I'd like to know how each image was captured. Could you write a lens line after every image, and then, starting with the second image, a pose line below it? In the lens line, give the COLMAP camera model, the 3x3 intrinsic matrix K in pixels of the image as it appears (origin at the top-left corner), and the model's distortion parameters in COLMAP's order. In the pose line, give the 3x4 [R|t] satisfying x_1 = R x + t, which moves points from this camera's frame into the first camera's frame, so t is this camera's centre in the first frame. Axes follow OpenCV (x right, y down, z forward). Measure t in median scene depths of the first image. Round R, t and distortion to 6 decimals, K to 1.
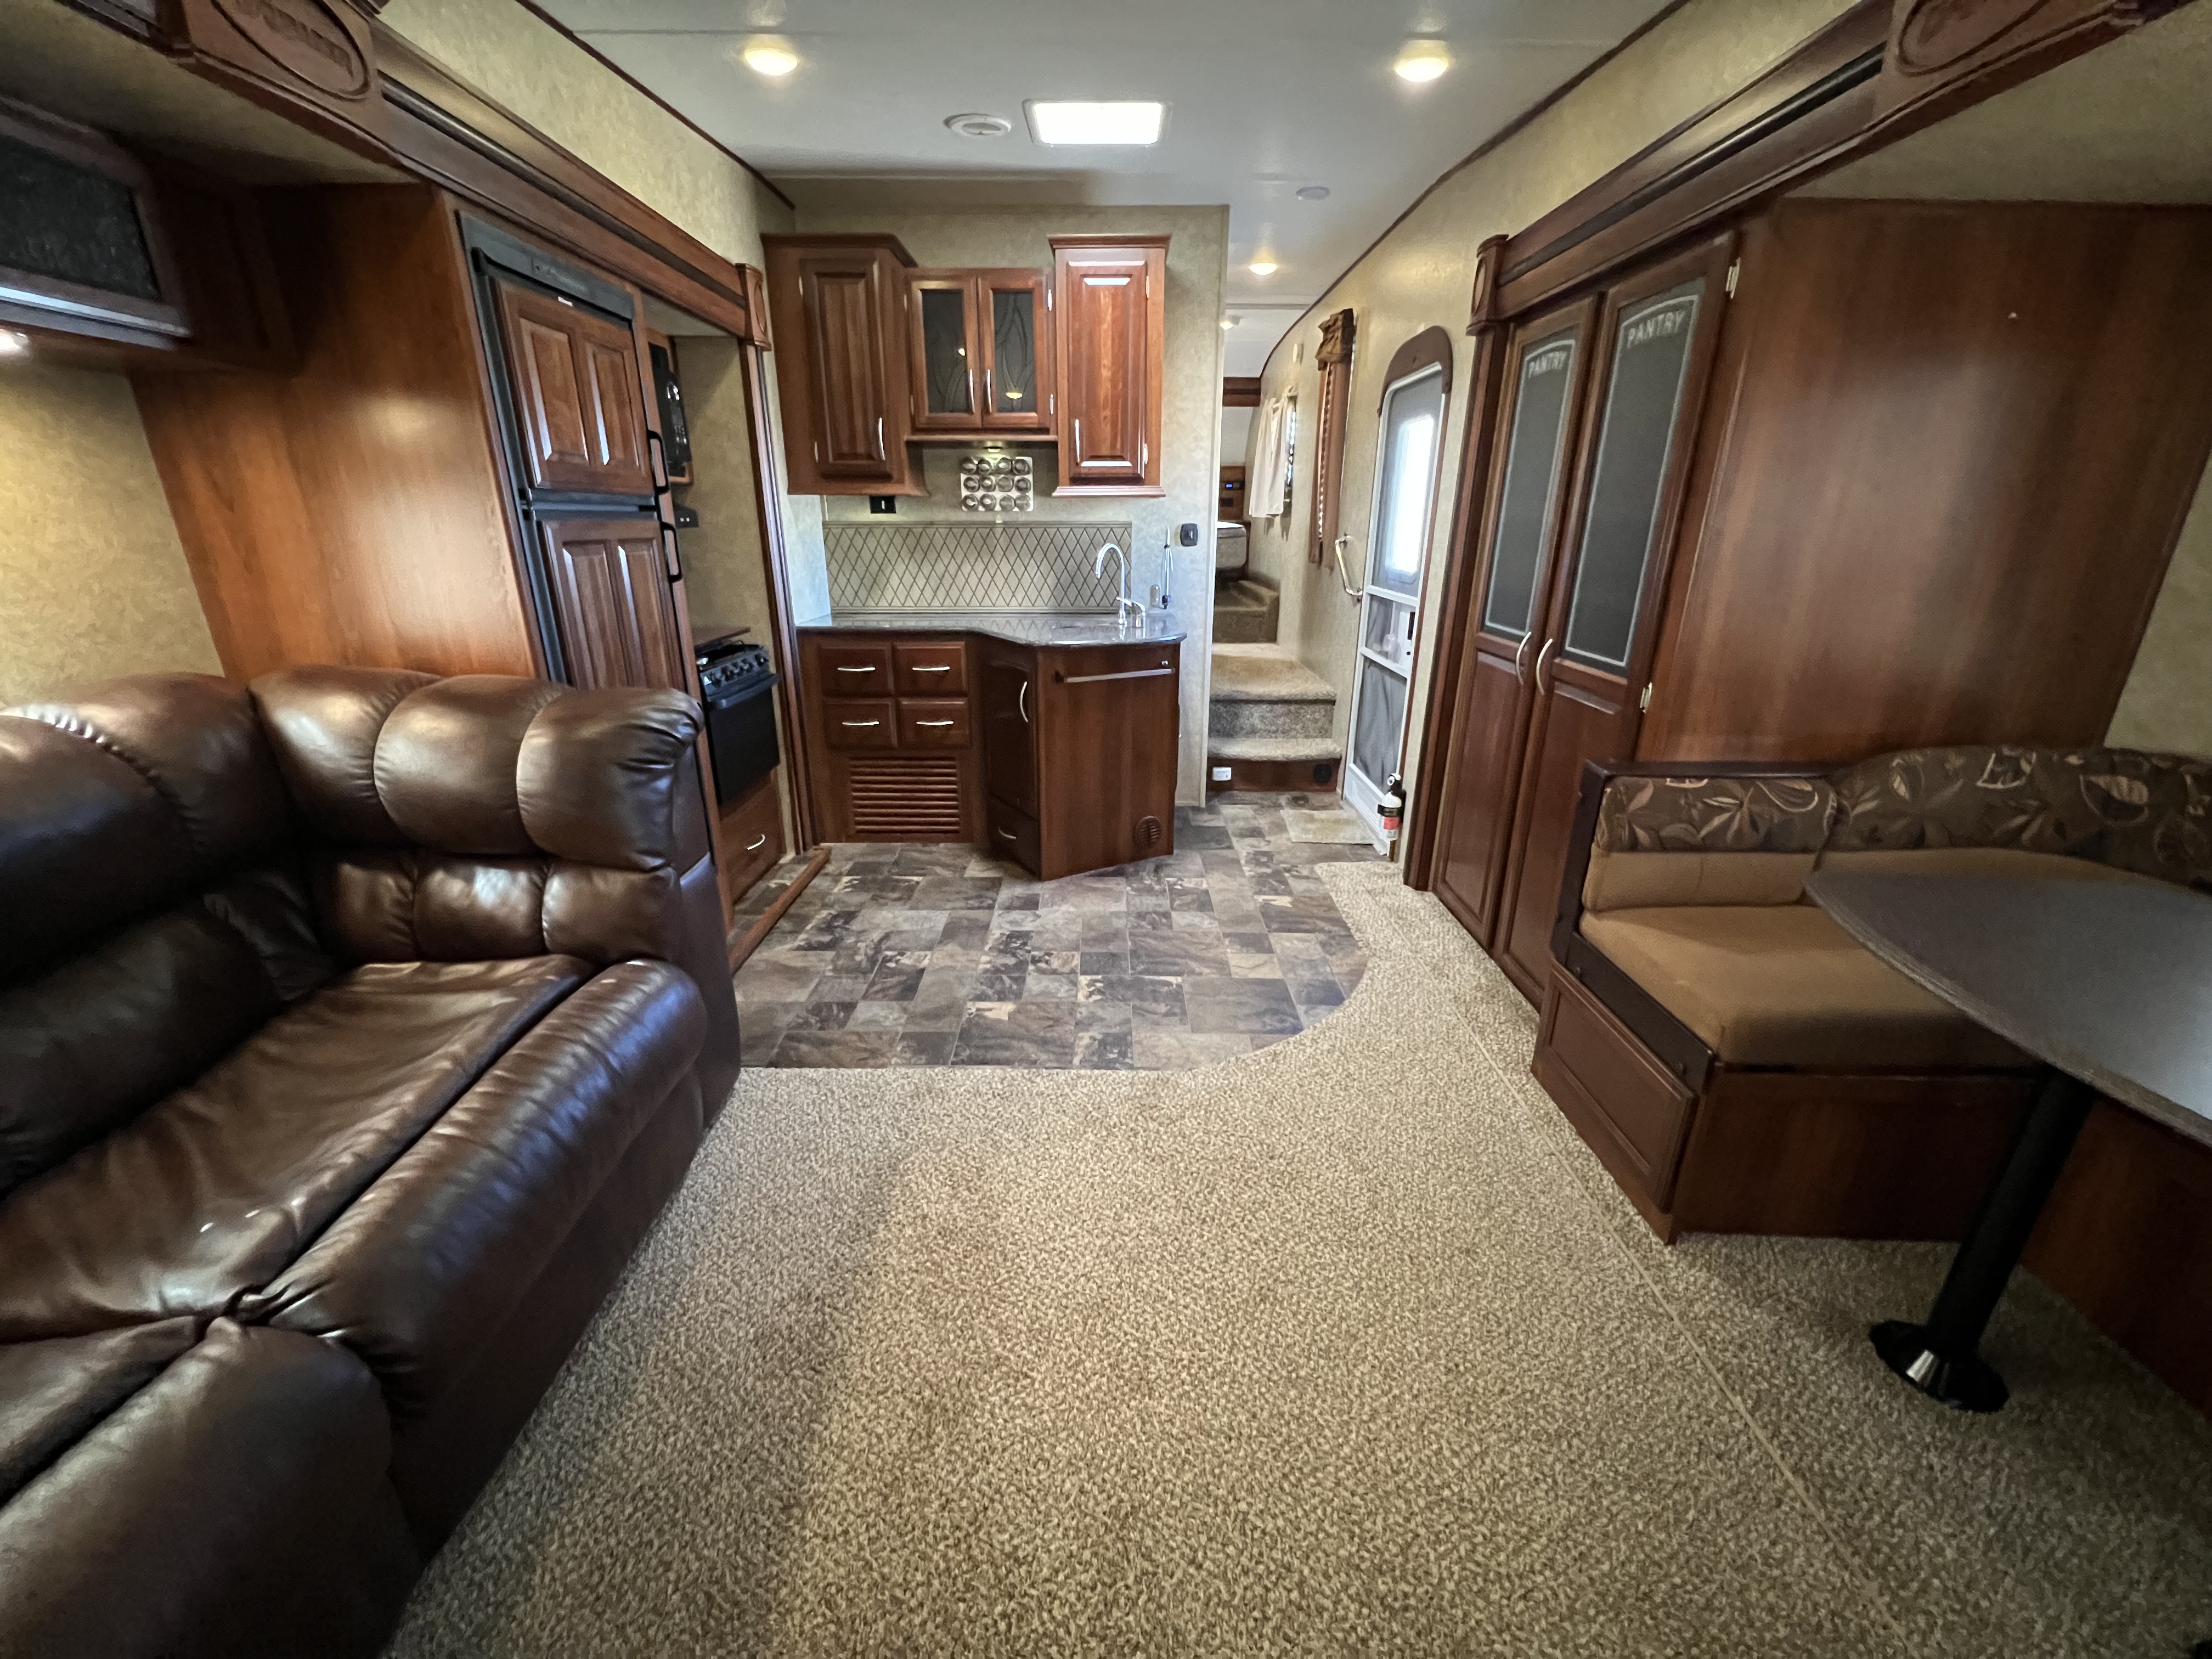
lens RADIAL K [[884.7, 0, 1101.2], [0, 884.7, 824.4], [0, 0, 1]] dist [0.000164, -0.000354]
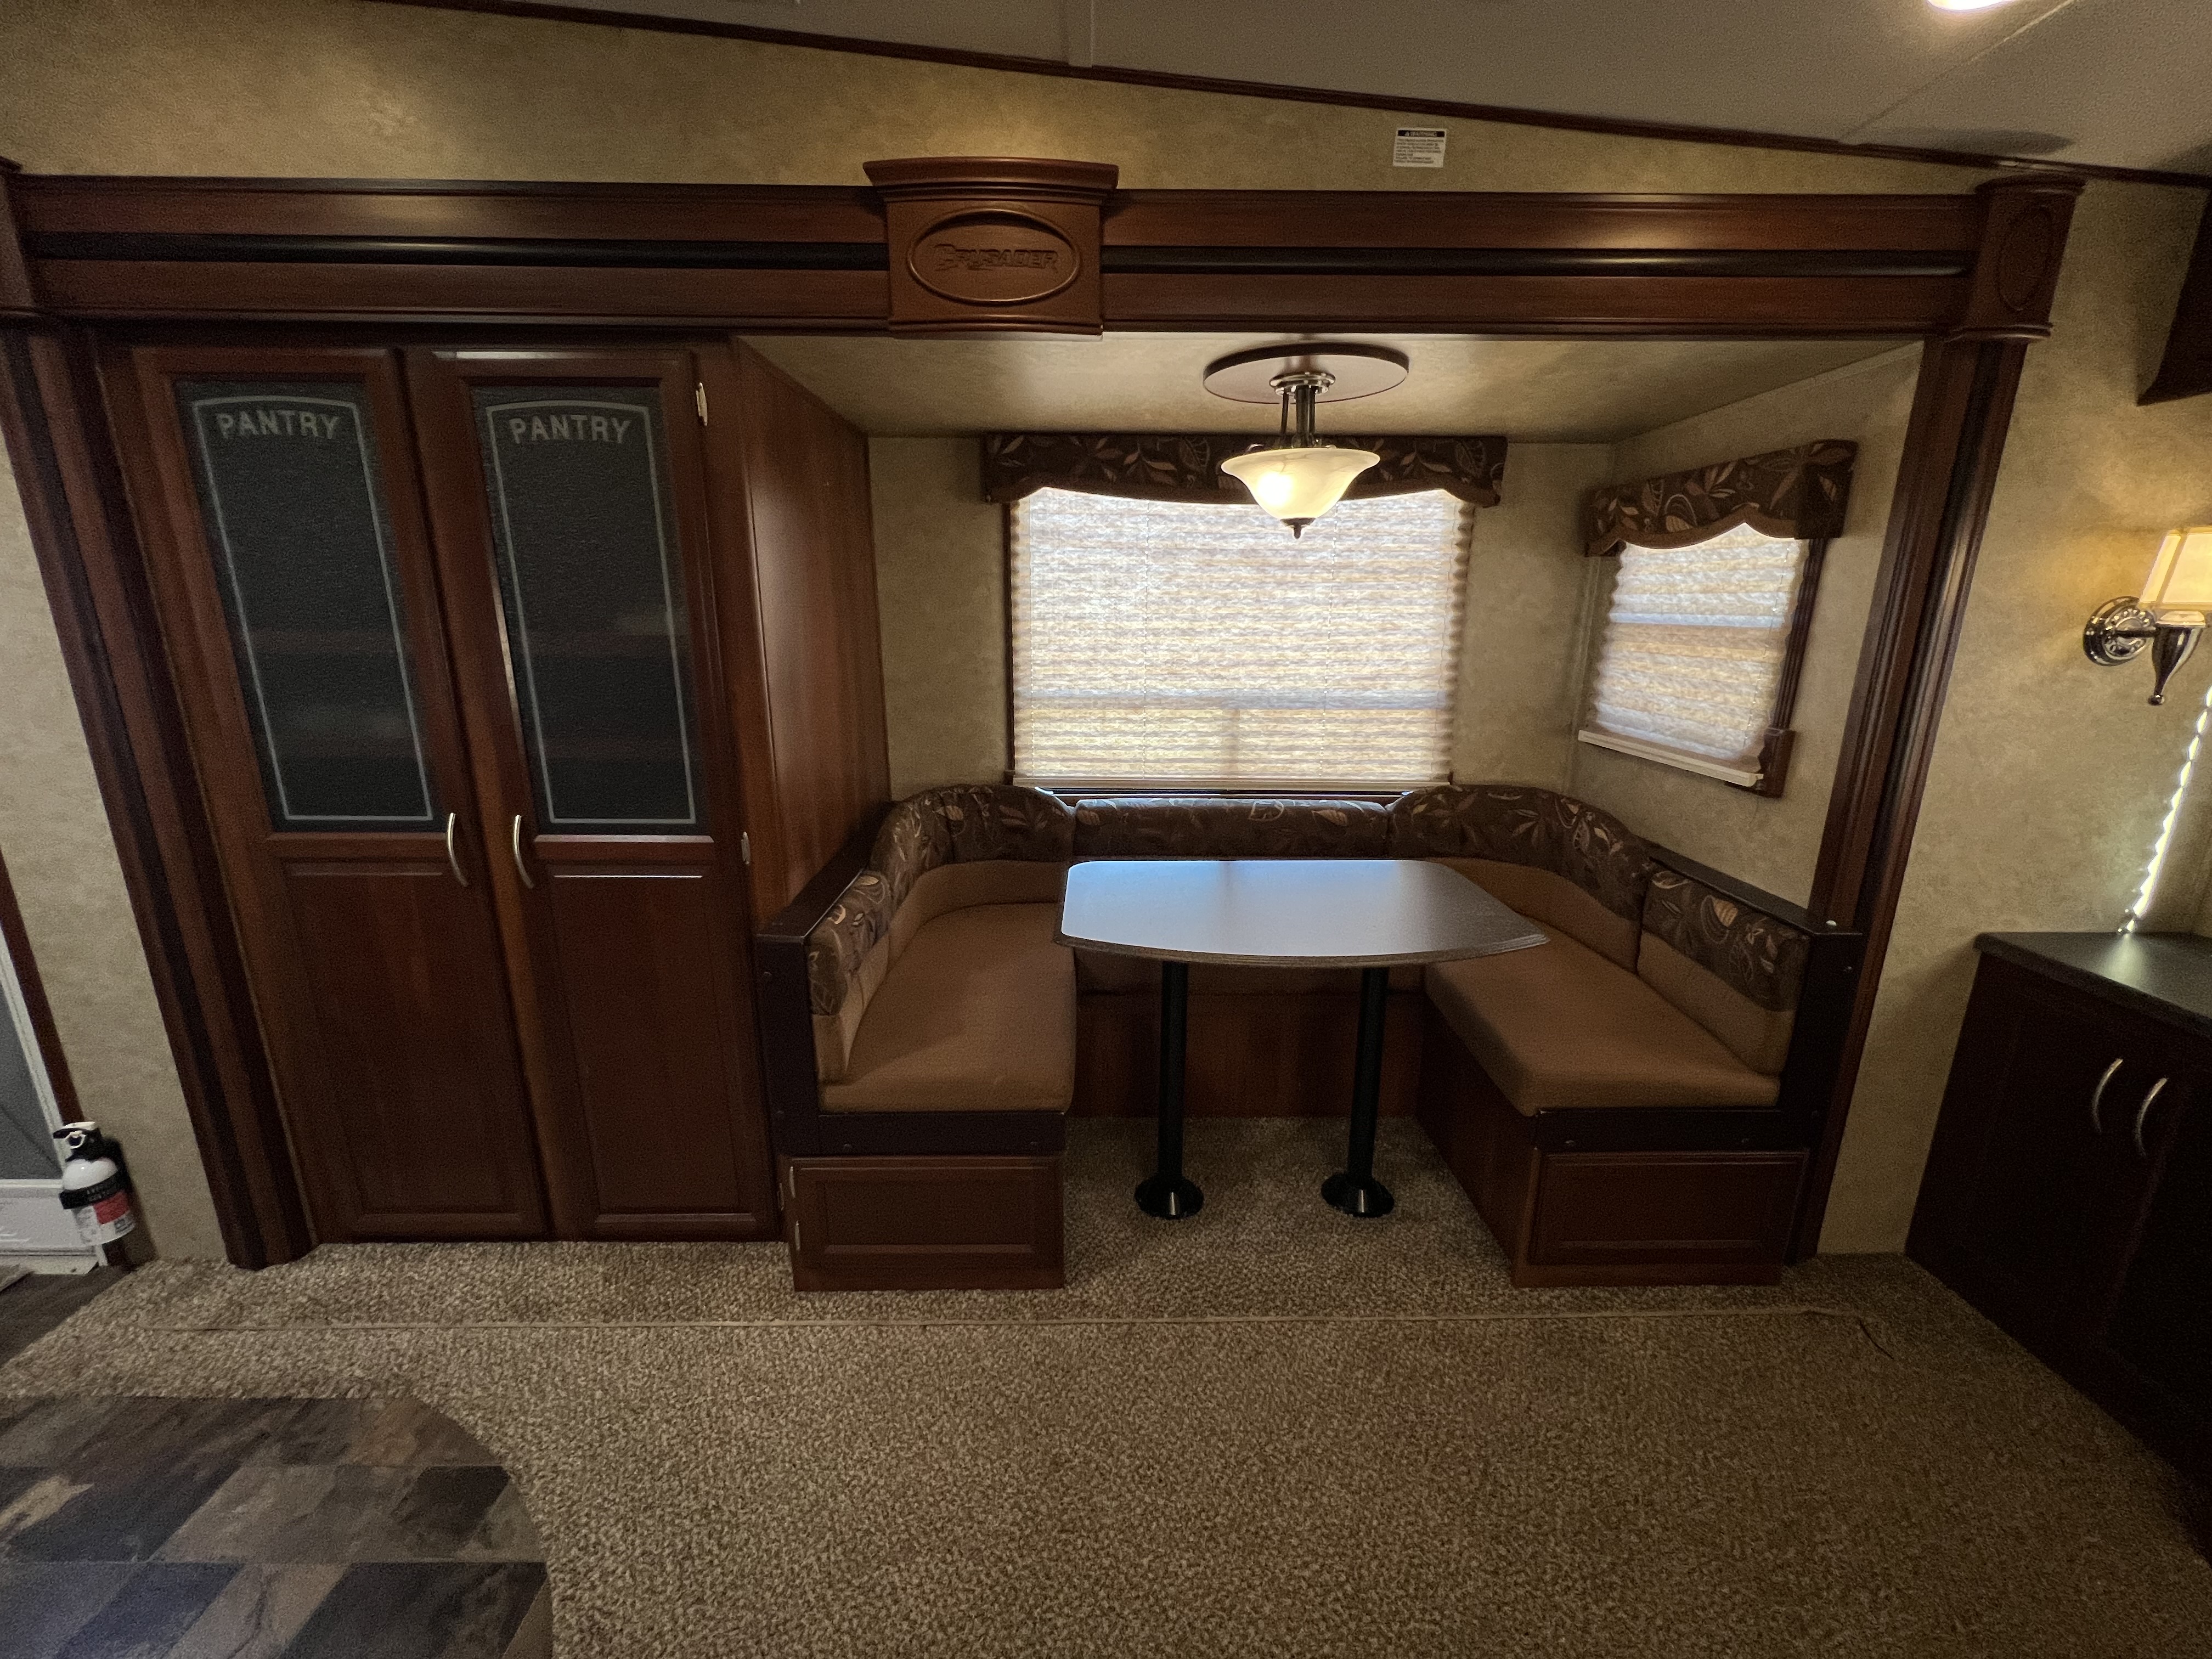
lens RADIAL K [[884.7, 0, 1101.3], [0, 884.7, 825.1], [0, 0, 1]] dist [0.000164, -0.000354]
pose [[-0.015461, -0.255327, 0.966731, -0.158333], [0.324720, 0.913159, 0.246371, -0.172369], [-0.945684, 0.317726, 0.068791, 0.379702]]
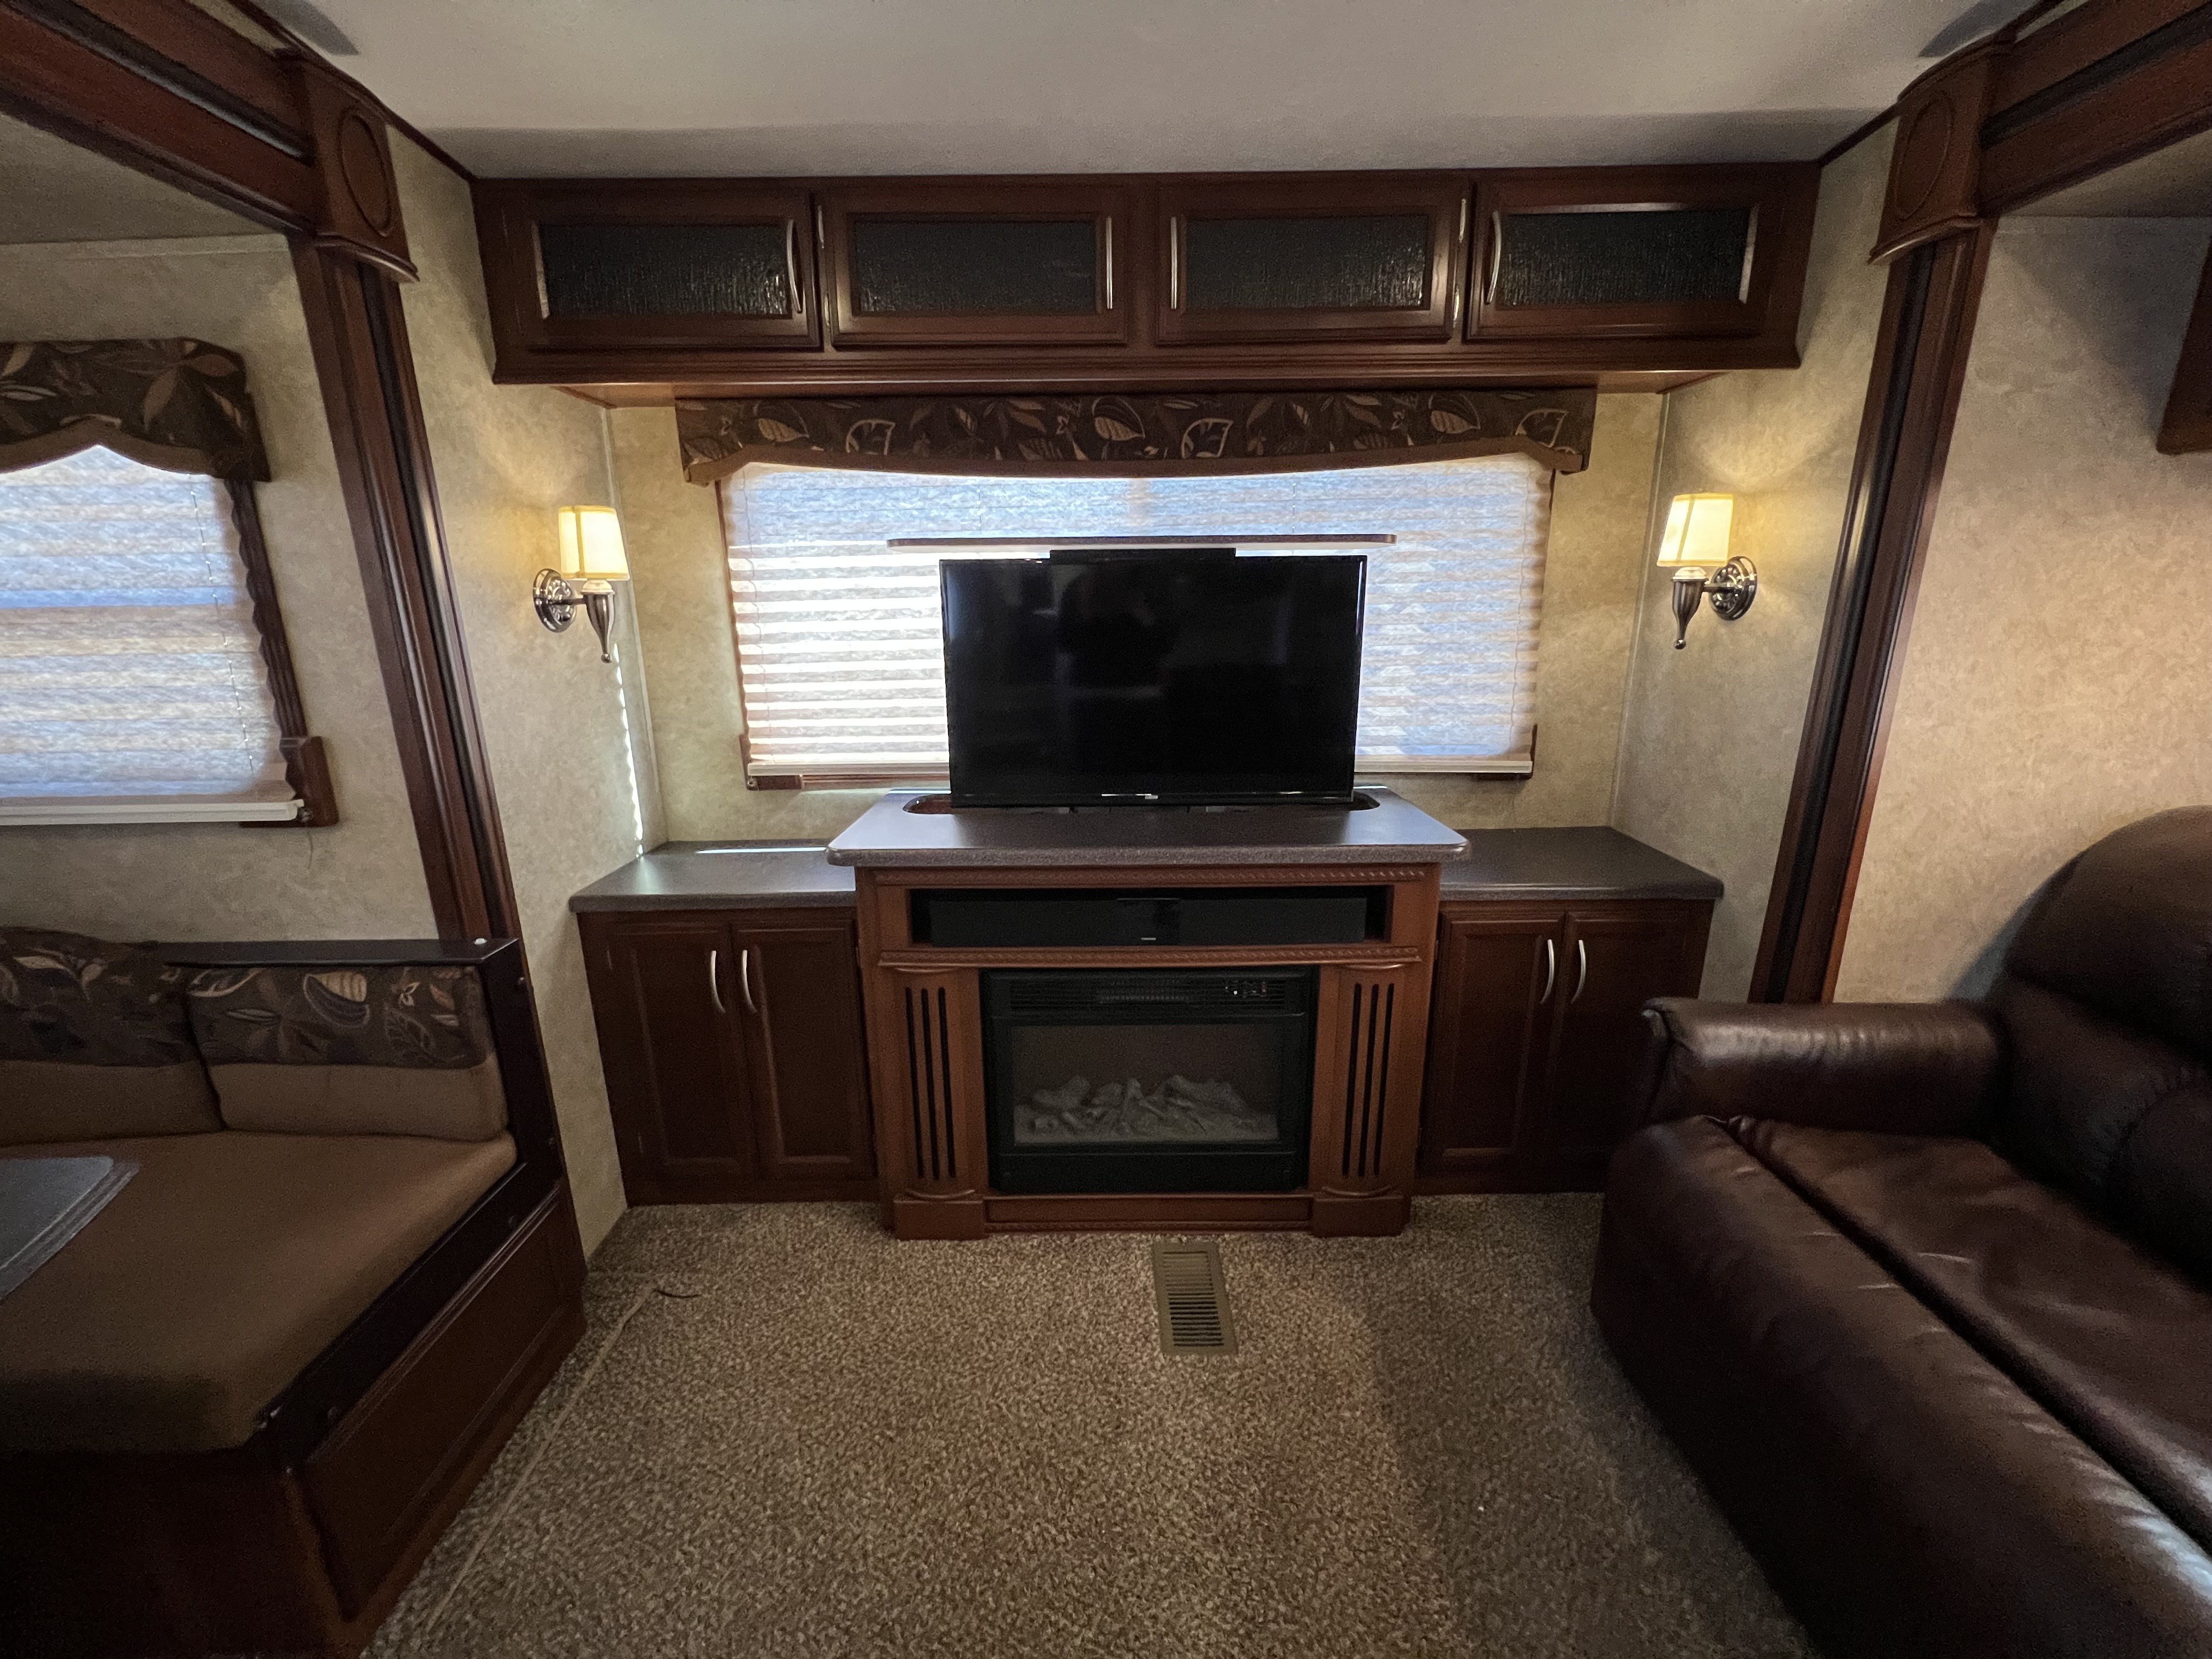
lens RADIAL K [[884.7, 0, 1099.2], [0, 884.7, 824.7], [0, 0, 1]] dist [0.000164, -0.000354]
pose [[-0.999964, 0.005827, -0.006193, 0.026523], [0.001438, 0.833689, 0.552232, -0.146151], [0.008380, 0.552204, -0.833667, 0.370003]]
